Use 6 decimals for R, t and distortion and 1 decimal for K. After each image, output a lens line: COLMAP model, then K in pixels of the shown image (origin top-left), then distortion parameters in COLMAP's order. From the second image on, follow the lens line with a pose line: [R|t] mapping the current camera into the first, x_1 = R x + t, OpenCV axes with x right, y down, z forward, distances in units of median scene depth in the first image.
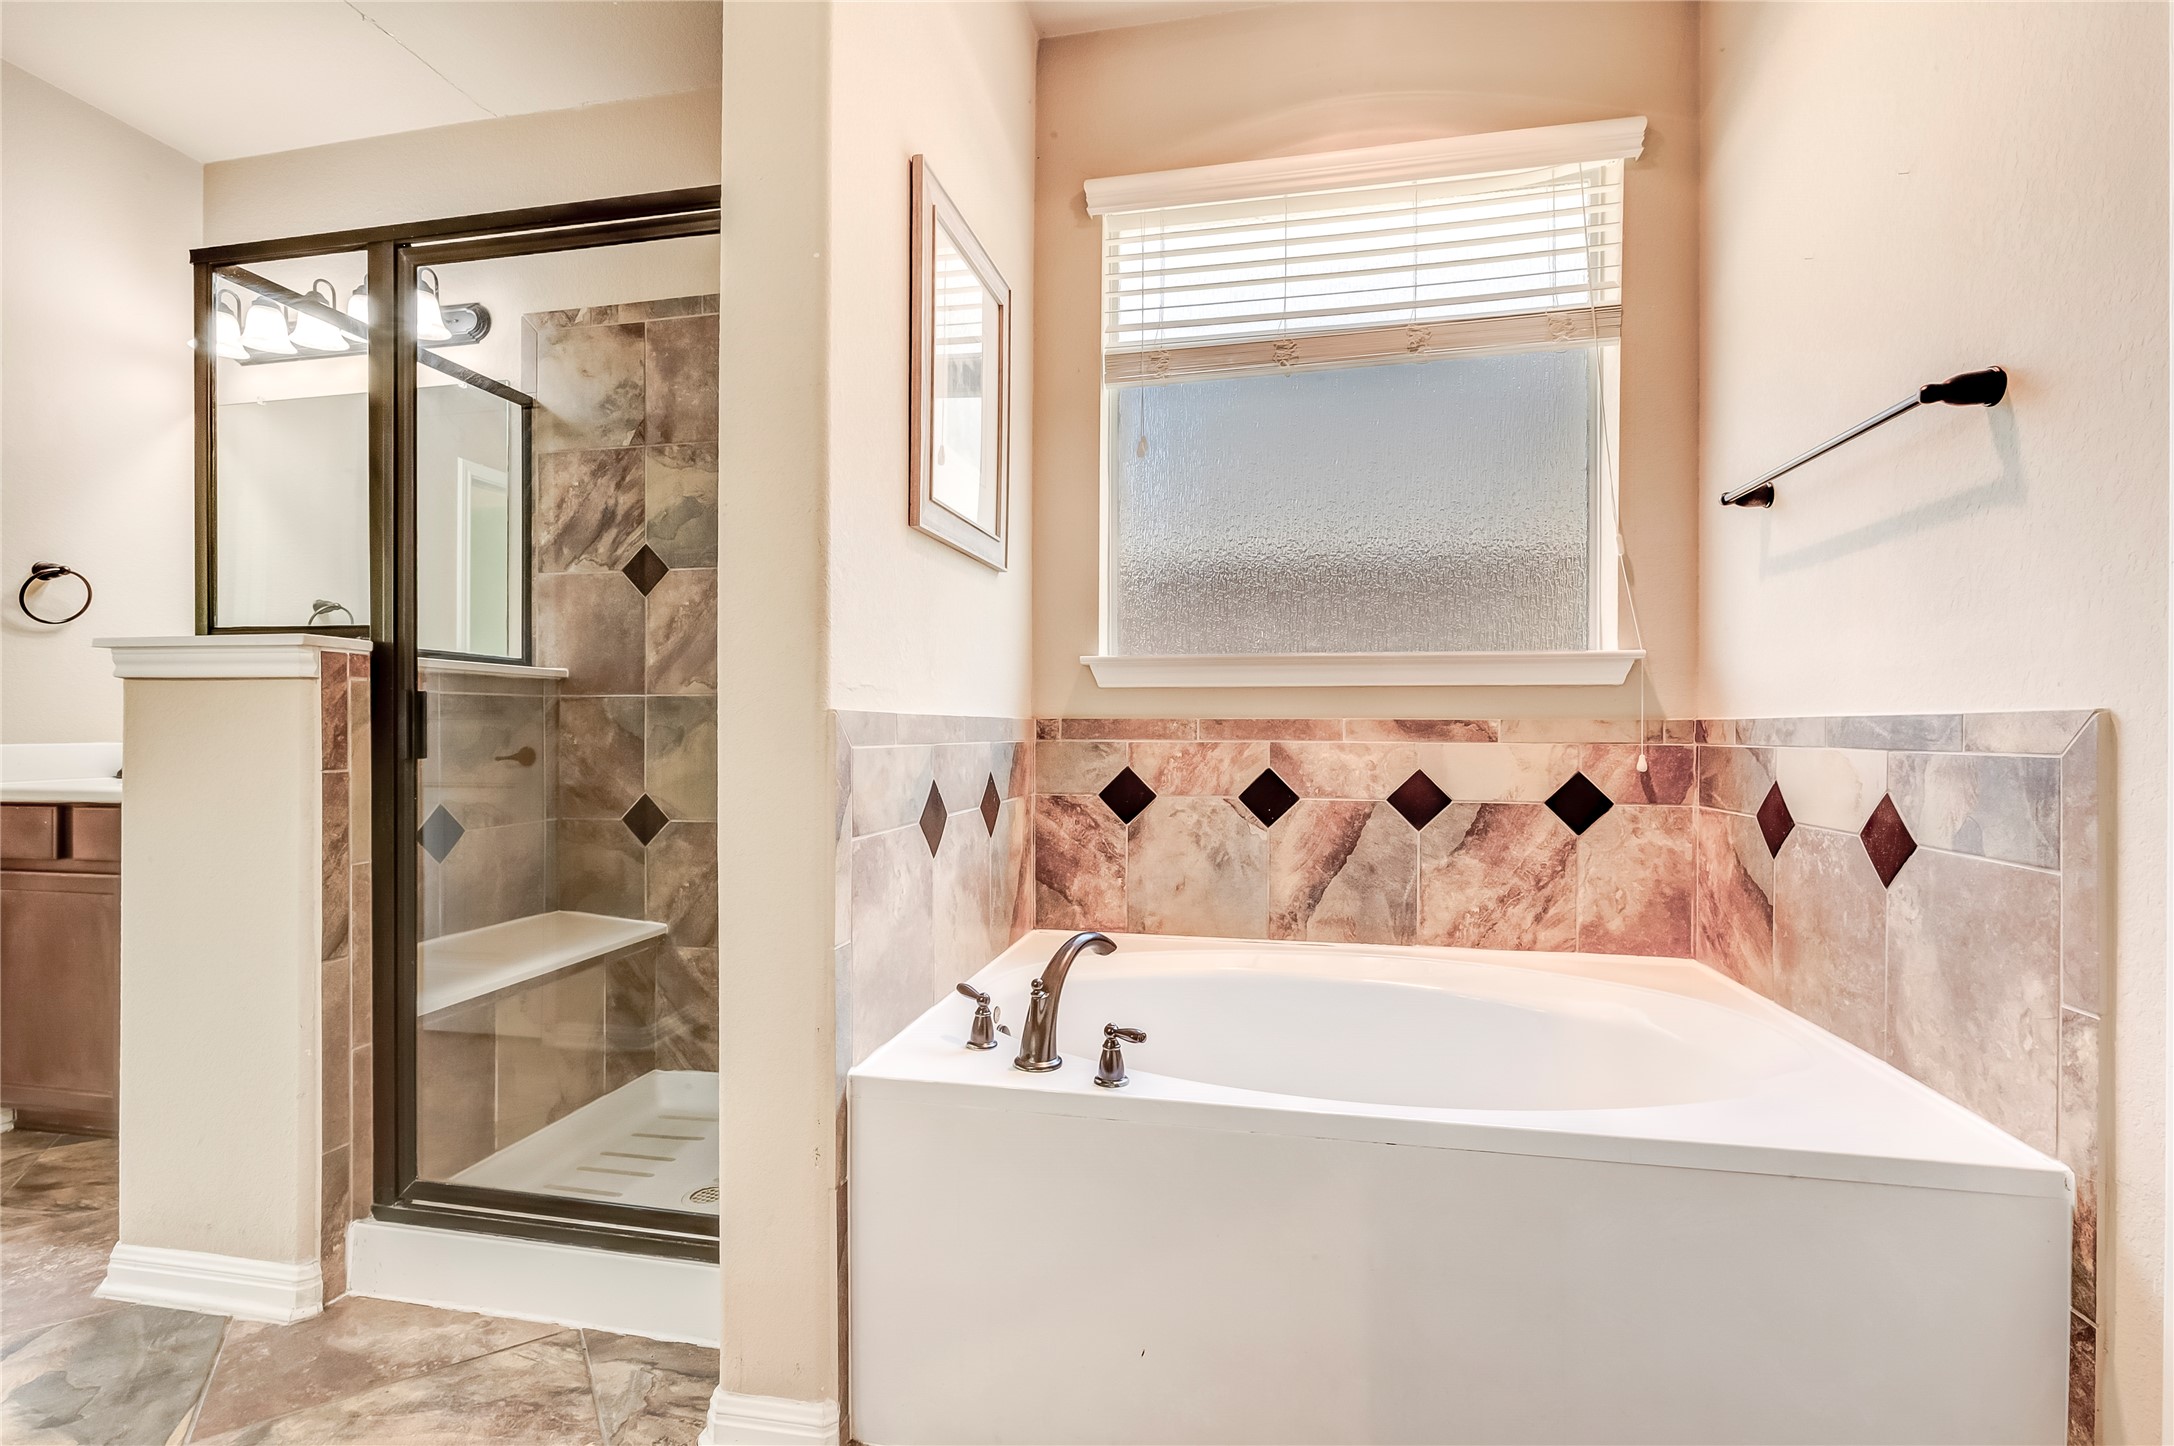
lens RADIAL K [[977.3, 0, 1087.1], [0, 977.3, 731.6], [0, 0, 1]] dist [0.005045, 0.000418]
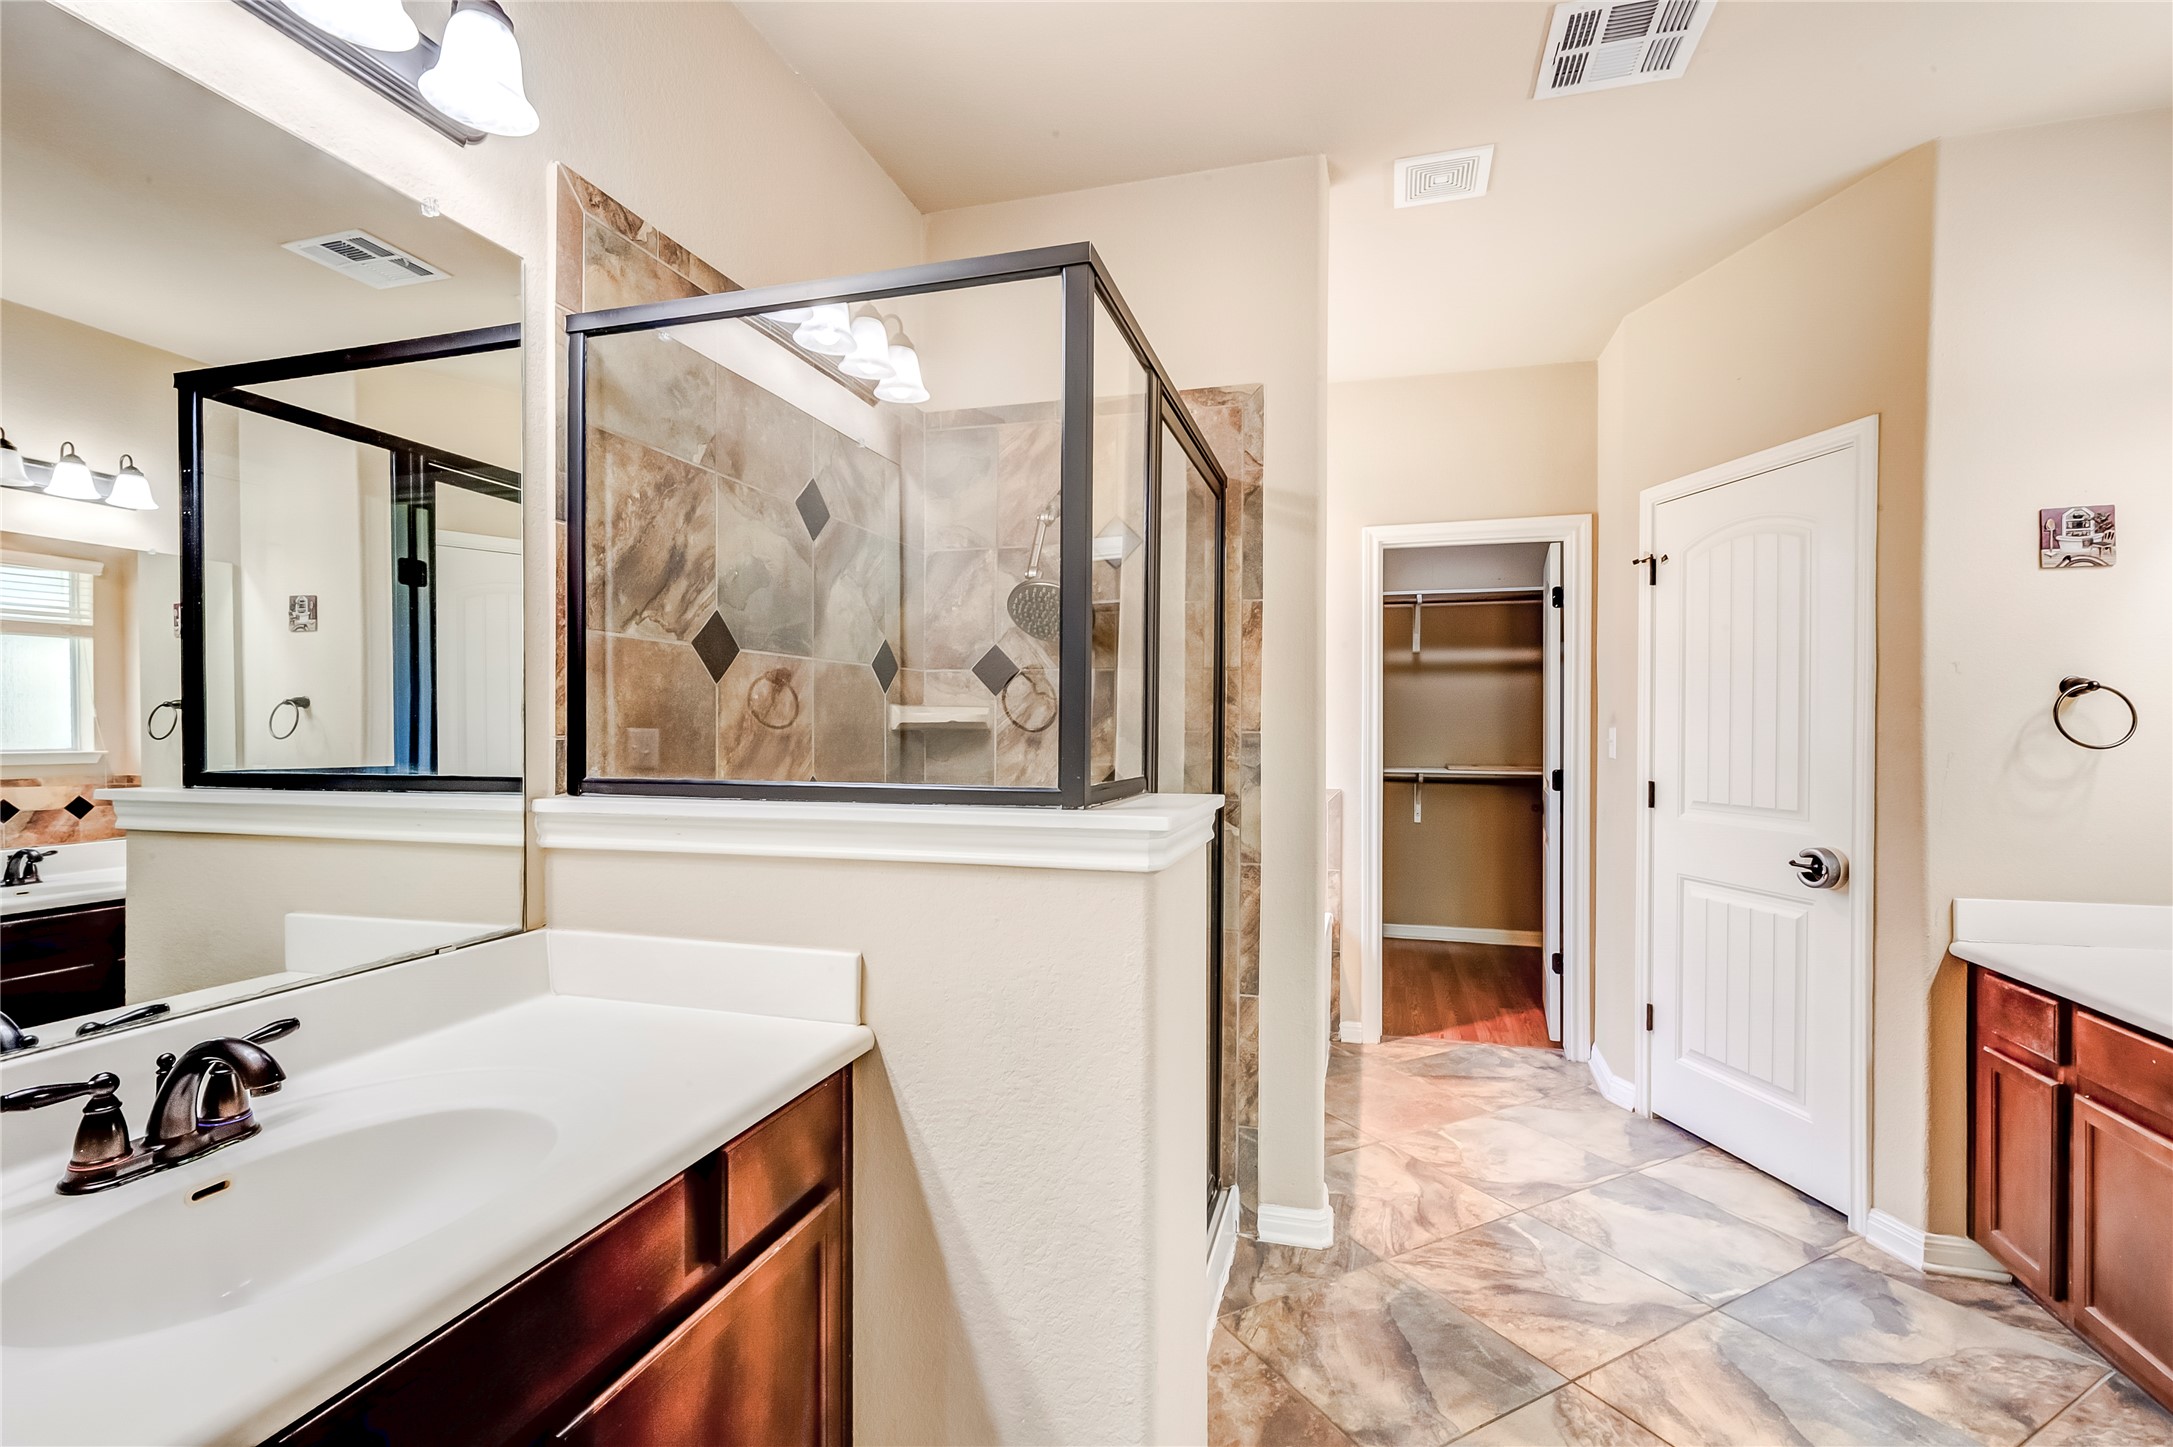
lens RADIAL K [[976.8, 0, 1083.1], [0, 976.8, 730.3], [0, 0, 1]] dist [0.005045, 0.000418]
pose [[0.081065, -0.004056, 0.996701, -1.135326], [0.002098, 0.999990, 0.003899, -0.105636], [-0.996707, 0.001775, 0.081073, 0.671715]]
